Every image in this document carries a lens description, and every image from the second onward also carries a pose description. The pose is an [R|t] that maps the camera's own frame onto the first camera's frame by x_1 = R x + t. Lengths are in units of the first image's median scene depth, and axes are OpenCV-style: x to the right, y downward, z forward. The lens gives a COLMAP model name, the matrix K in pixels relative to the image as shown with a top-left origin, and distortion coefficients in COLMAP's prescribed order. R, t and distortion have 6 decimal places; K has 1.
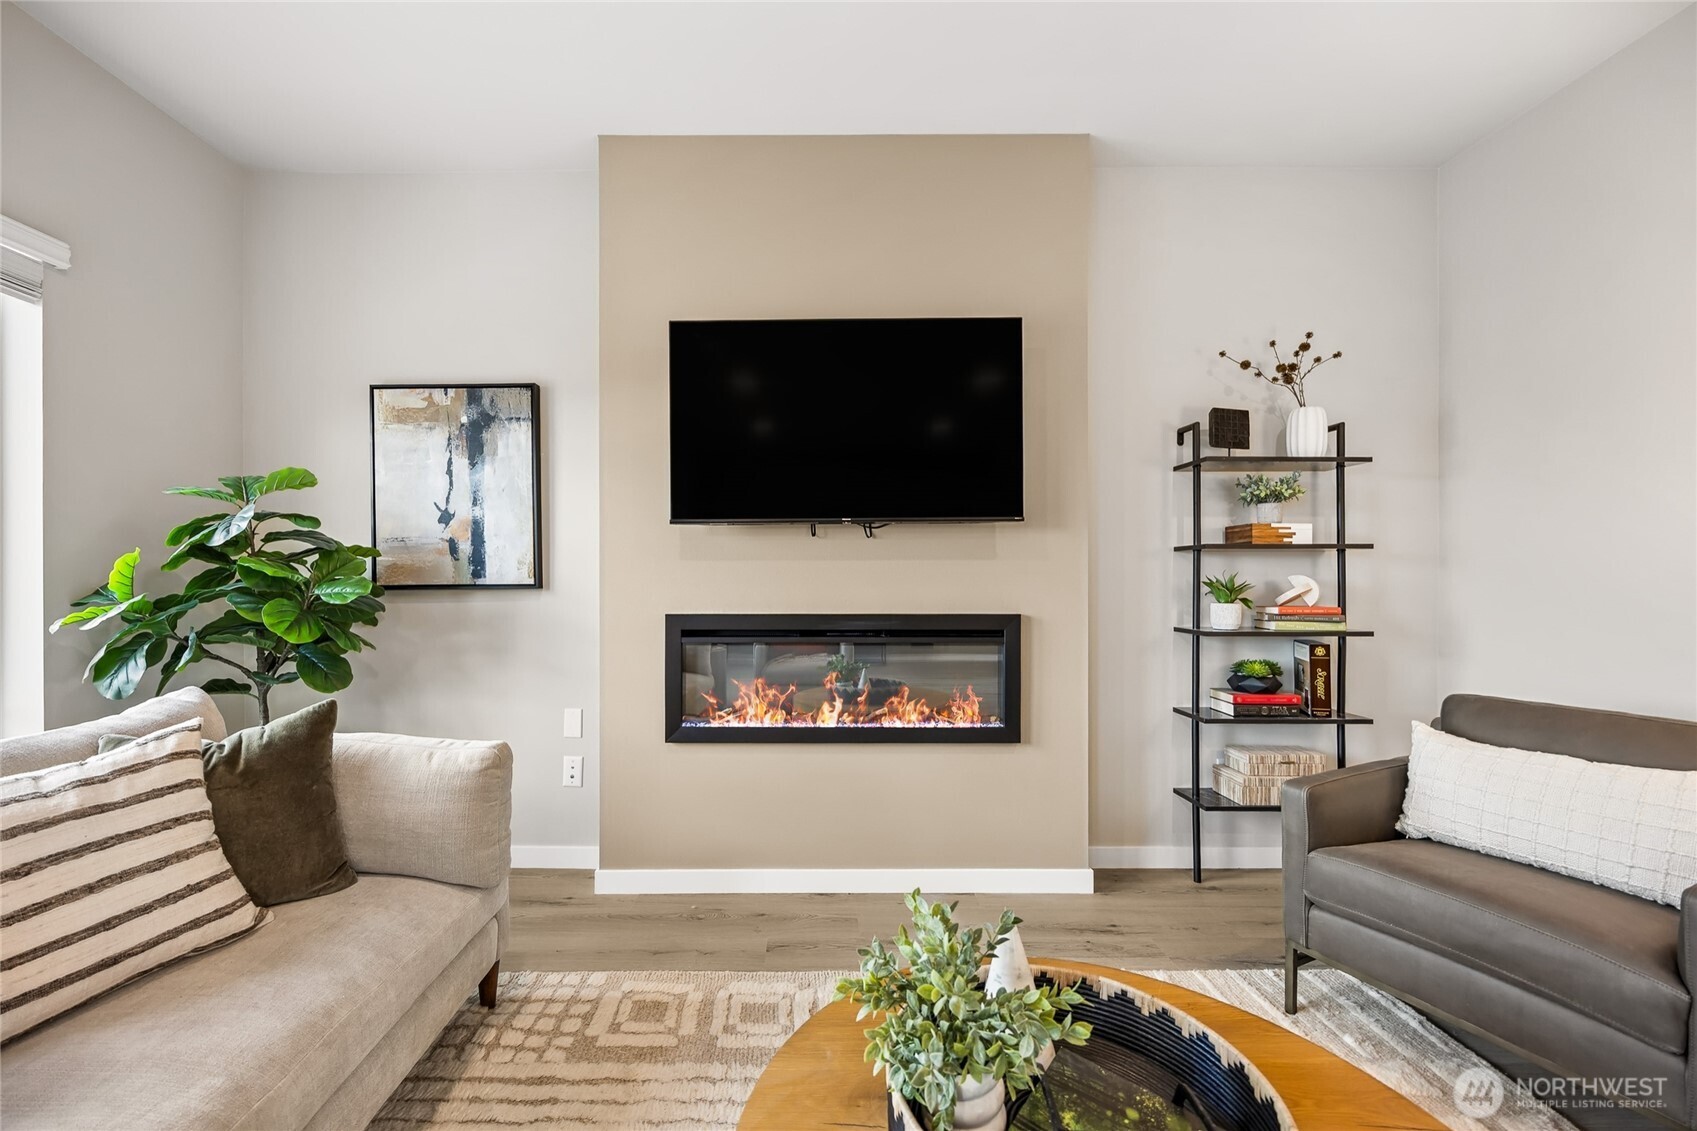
lens RADIAL K [[655.7, 0, 788.3], [0, 655.7, 567.5], [0, 0, 1]] dist [0.000992, 0.000874]
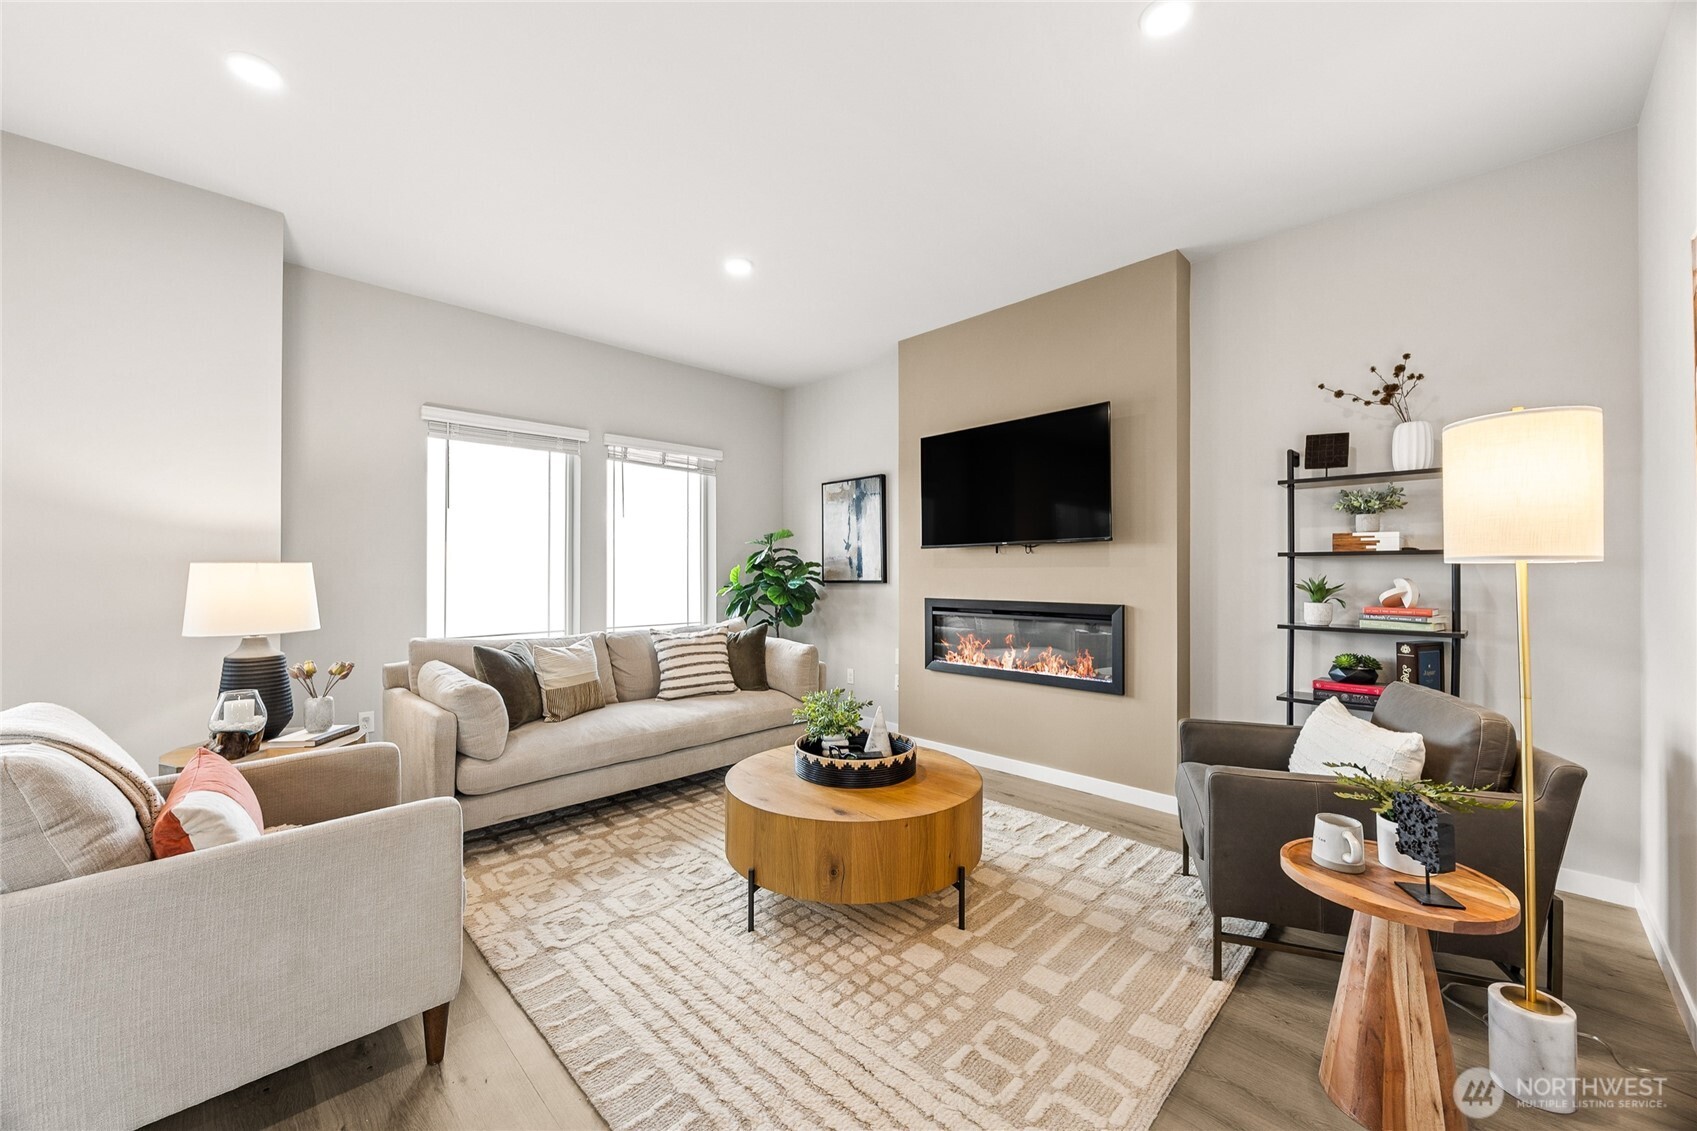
lens RADIAL K [[655.7, 0, 849.1], [0, 655.7, 567.2], [0, 0, 1]] dist [0.000992, 0.000874]
pose [[0.708273, -0.005506, -0.705918, 0.913438], [0.009119, 0.999958, 0.001350, -0.017779], [0.705880, -0.007393, 0.708293, -0.416144]]
